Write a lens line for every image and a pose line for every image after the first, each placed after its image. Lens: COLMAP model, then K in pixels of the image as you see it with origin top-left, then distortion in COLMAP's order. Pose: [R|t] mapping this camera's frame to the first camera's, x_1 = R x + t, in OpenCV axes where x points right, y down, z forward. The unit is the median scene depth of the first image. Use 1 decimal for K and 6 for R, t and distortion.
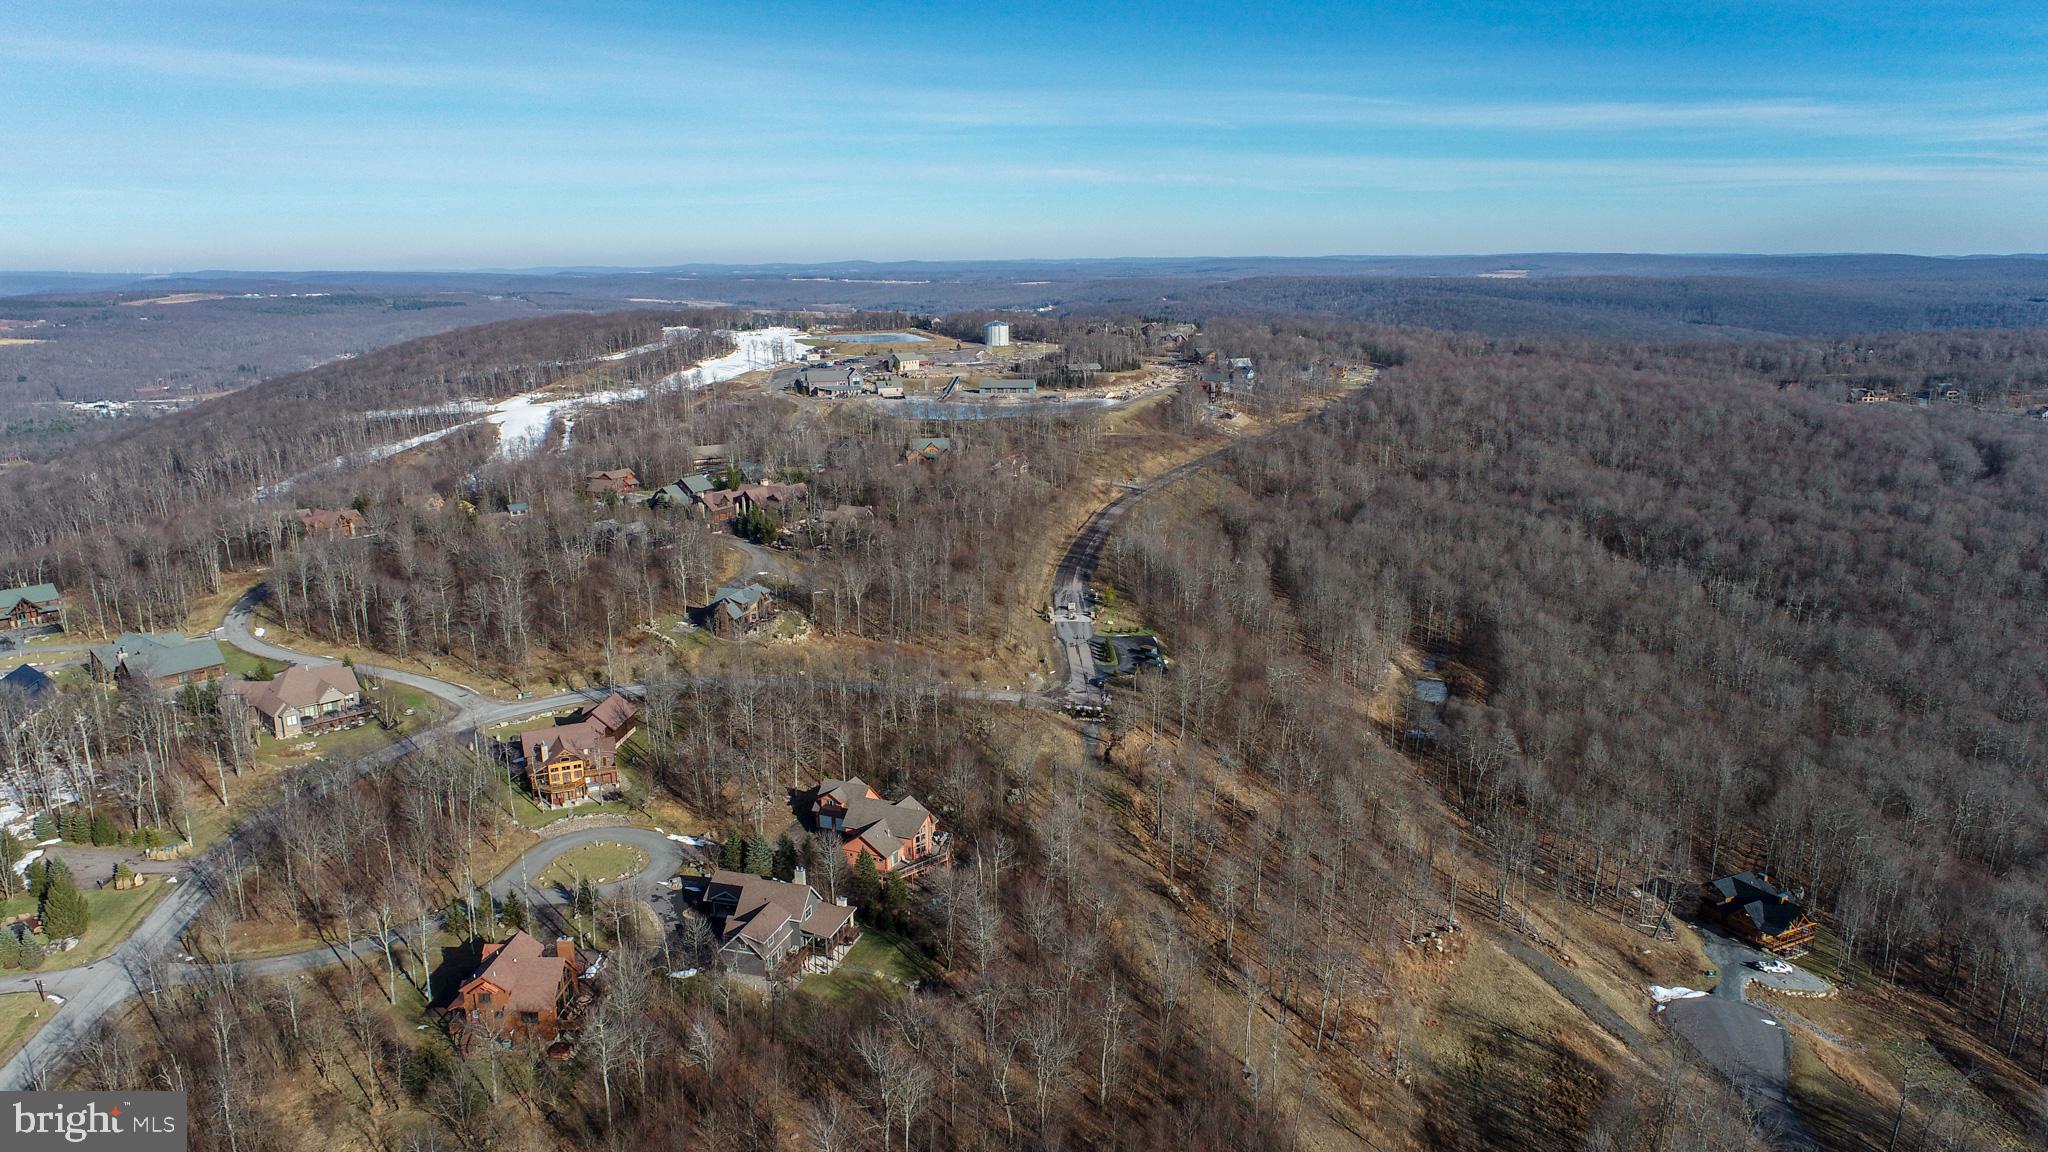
lens RADIAL K [[1375.1, 0, 1027.8], [0, 1375.1, 582.9], [0, 0, 1]] dist [-0.017826, 0.007448]
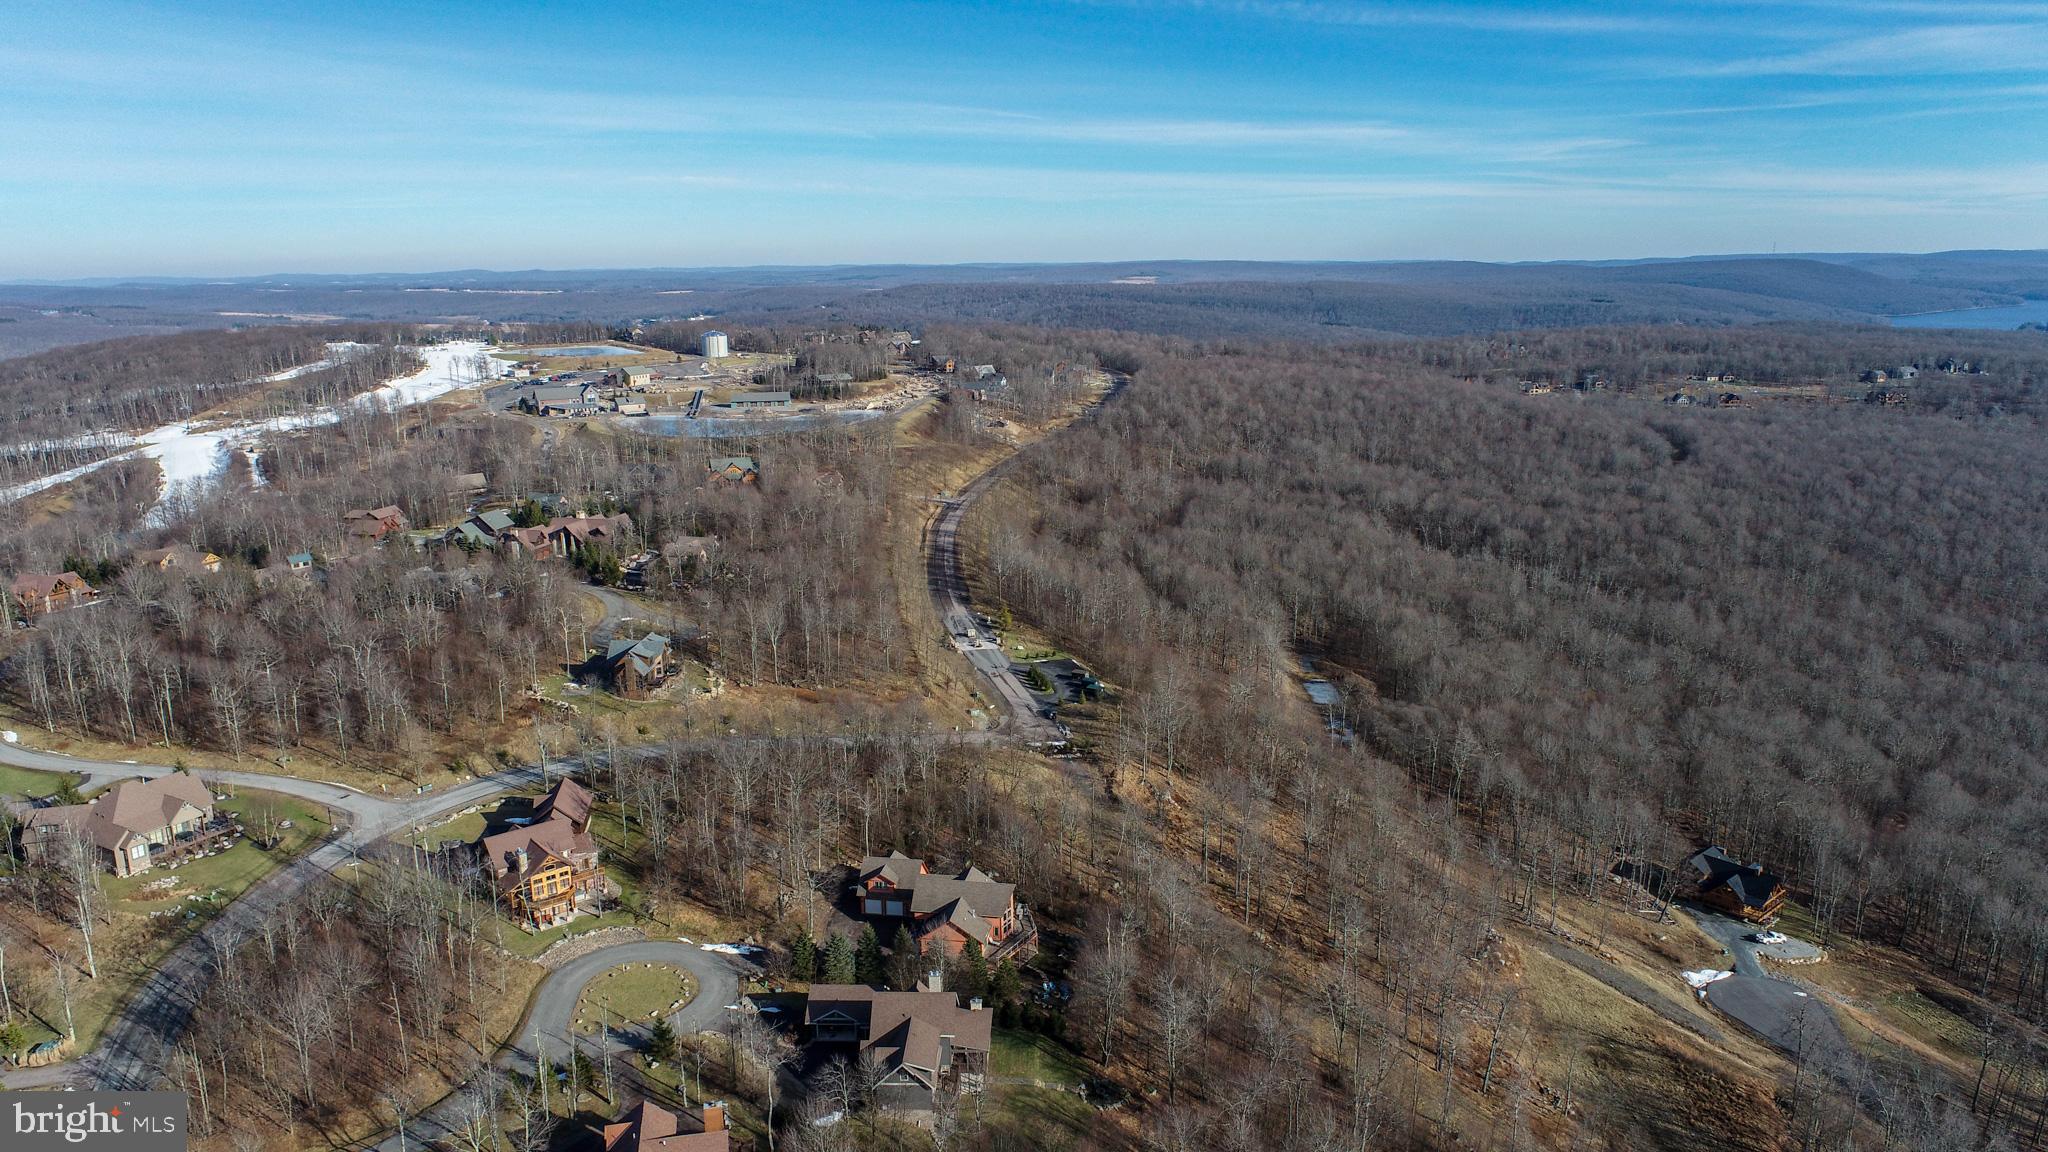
lens RADIAL K [[1375.1, 0, 1033.5], [0, 1375.1, 561.7], [0, 0, 1]] dist [-0.017826, 0.007448]
pose [[0.966934, -0.054466, 0.249141, -0.092125], [0.059470, 0.998151, -0.012596, -0.009939], [-0.247994, 0.026996, 0.968385, 0.045448]]
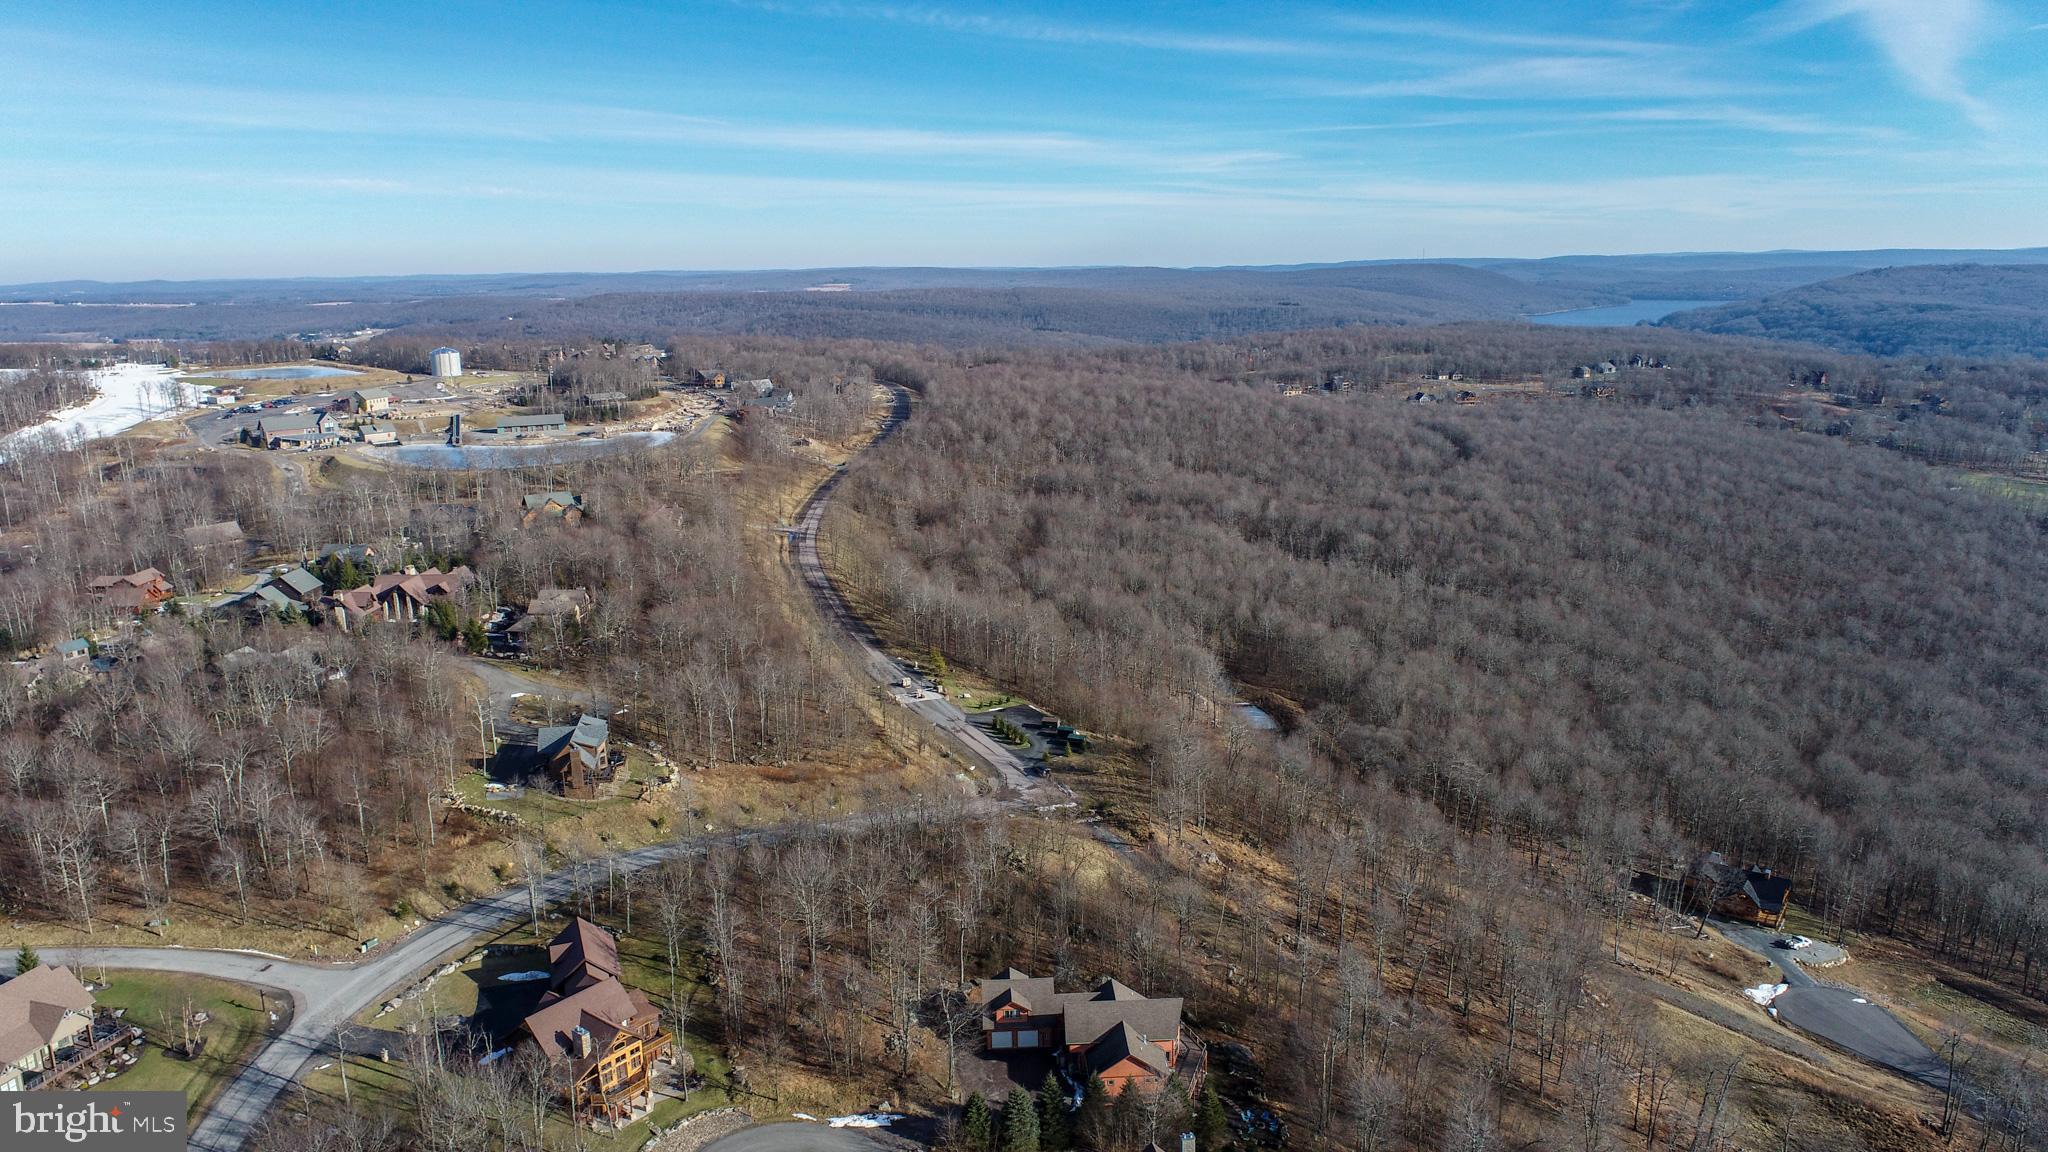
lens RADIAL K [[1375.1, 0, 1036.5], [0, 1375.1, 528.6], [0, 0, 1]] dist [-0.017826, 0.007448]
pose [[0.886755, -0.088465, 0.453696, -0.159456], [0.110310, 0.993657, -0.021851, -0.028942], [-0.448885, 0.069423, 0.890889, 0.115475]]
